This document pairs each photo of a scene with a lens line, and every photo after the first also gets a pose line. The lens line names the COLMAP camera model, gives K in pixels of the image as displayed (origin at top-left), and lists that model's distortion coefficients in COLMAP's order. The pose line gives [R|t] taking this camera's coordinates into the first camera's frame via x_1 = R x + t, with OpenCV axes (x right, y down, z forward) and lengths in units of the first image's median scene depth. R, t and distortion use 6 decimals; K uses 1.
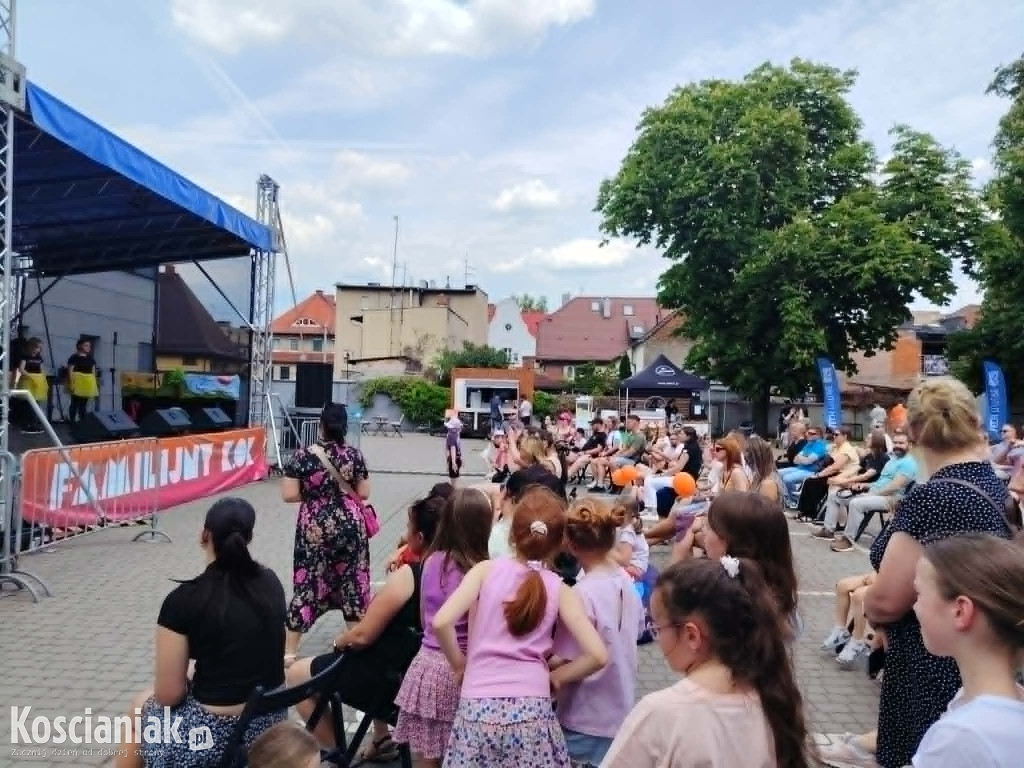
lens RADIAL K [[734.3, 0, 512.0], [0, 734.3, 384.0], [0, 0, 1]] dist [0.020728, -0.002255]
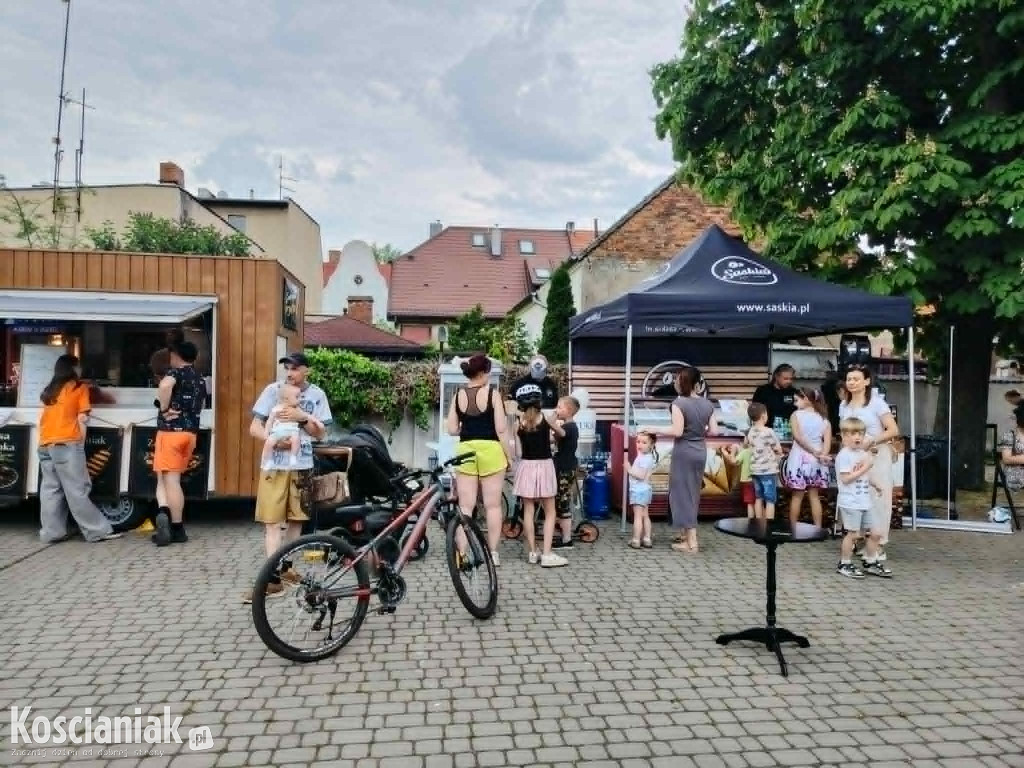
lens RADIAL K [[734.3, 0, 512.0], [0, 734.3, 384.0], [0, 0, 1]] dist [0.020728, -0.002255]
pose [[0.986134, -0.014231, 0.165341, 0.052430], [0.009670, 0.999551, 0.028353, 0.014329], [-0.165670, -0.026361, 0.985829, 0.572728]]
